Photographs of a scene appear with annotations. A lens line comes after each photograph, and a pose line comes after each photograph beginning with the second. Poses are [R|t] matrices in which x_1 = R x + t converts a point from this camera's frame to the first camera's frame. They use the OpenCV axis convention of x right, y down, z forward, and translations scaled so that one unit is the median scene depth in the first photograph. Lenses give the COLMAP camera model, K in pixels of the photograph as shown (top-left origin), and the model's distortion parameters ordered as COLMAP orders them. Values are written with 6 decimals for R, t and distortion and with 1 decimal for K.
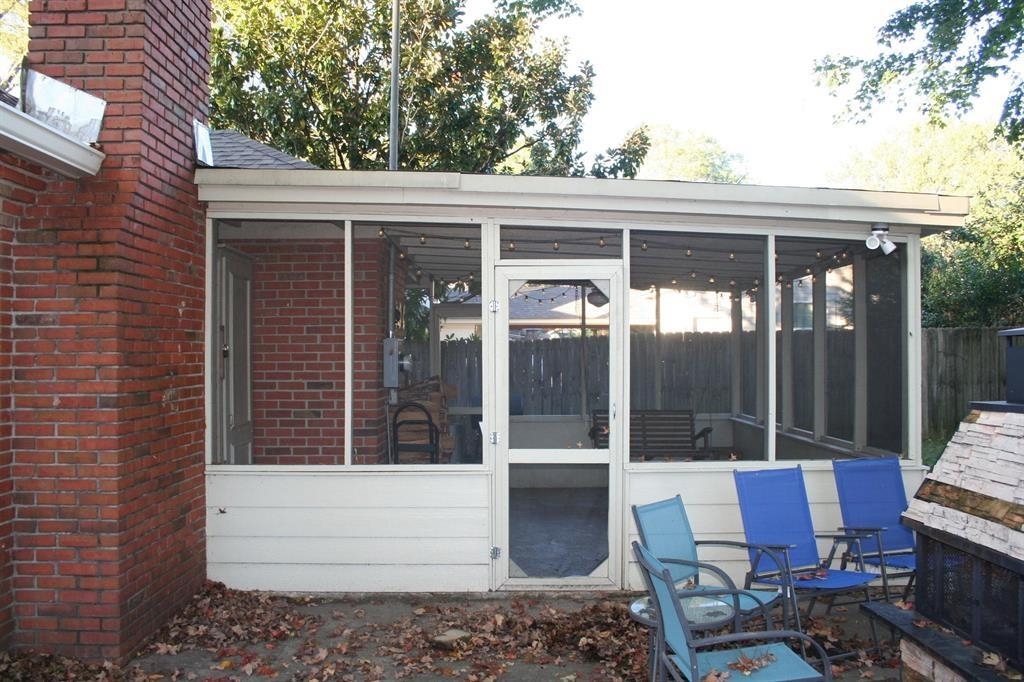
lens RADIAL K [[845.1, 0, 512.0], [0, 845.1, 341.0], [0, 0, 1]] dist [-0.078629, 0.009331]
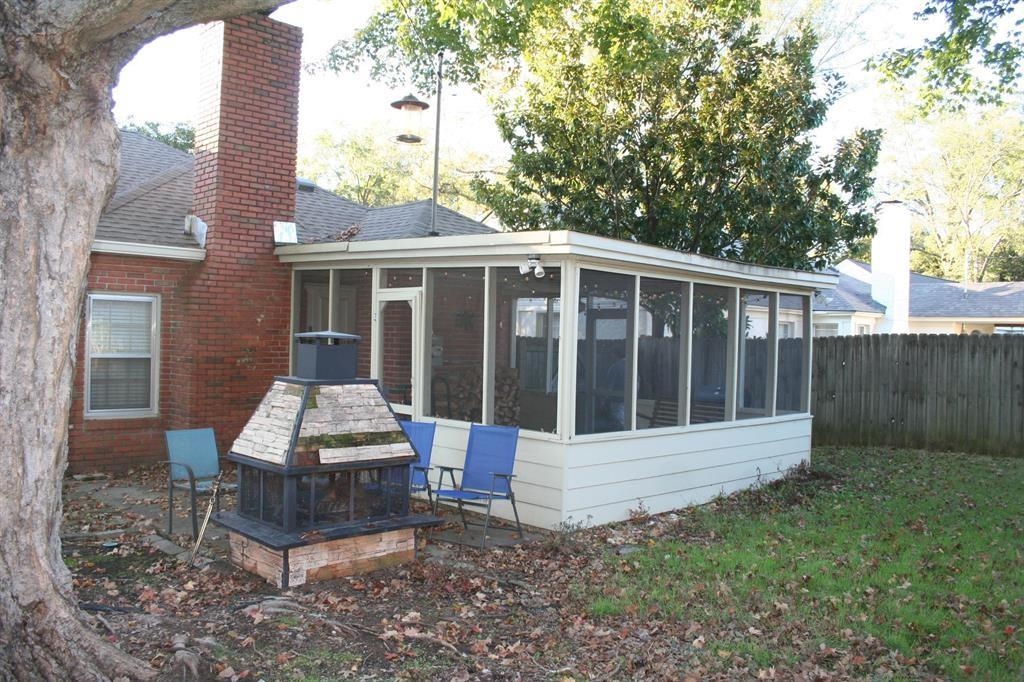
lens RADIAL K [[845.1, 0, 512.0], [0, 845.1, 341.0], [0, 0, 1]] dist [-0.078629, 0.009331]
pose [[0.692895, 0.019588, -0.720772, 1.383383], [-0.015667, 0.999804, 0.012110, -0.017396], [0.720868, 0.002901, 0.693066, 0.024881]]
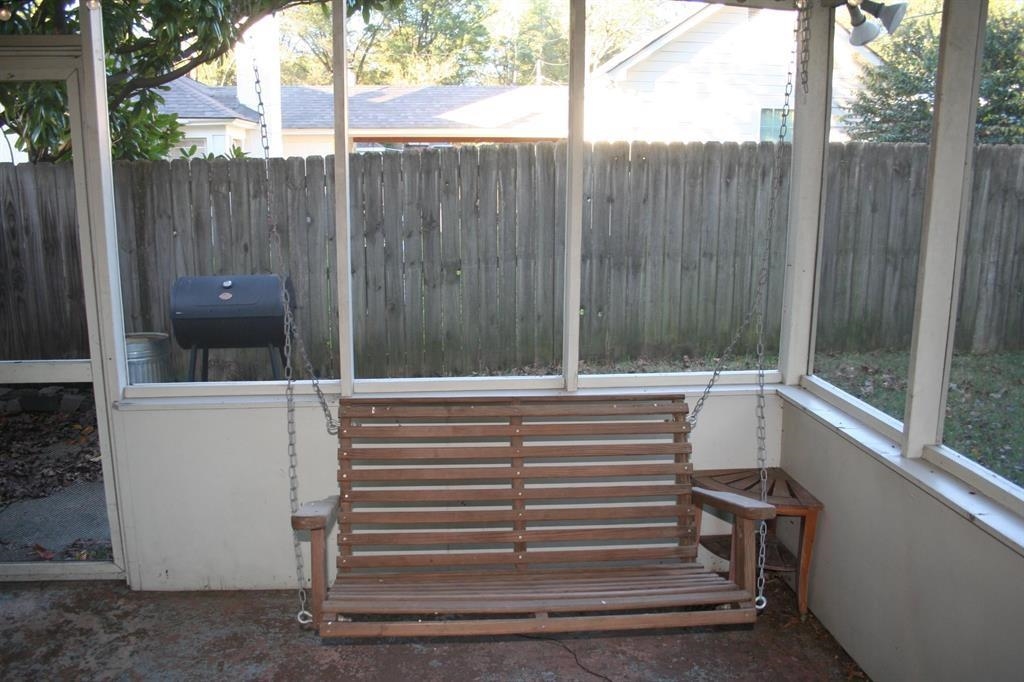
lens RADIAL K [[845.1, 0, 512.0], [0, 845.1, 341.0], [0, 0, 1]] dist [-0.078629, 0.009331]
pose [[0.996135, -0.015423, 0.086466, 0.217902], [-0.003005, 0.977902, 0.209042, 0.001004], [-0.087779, -0.208494, 0.974076, 1.217619]]
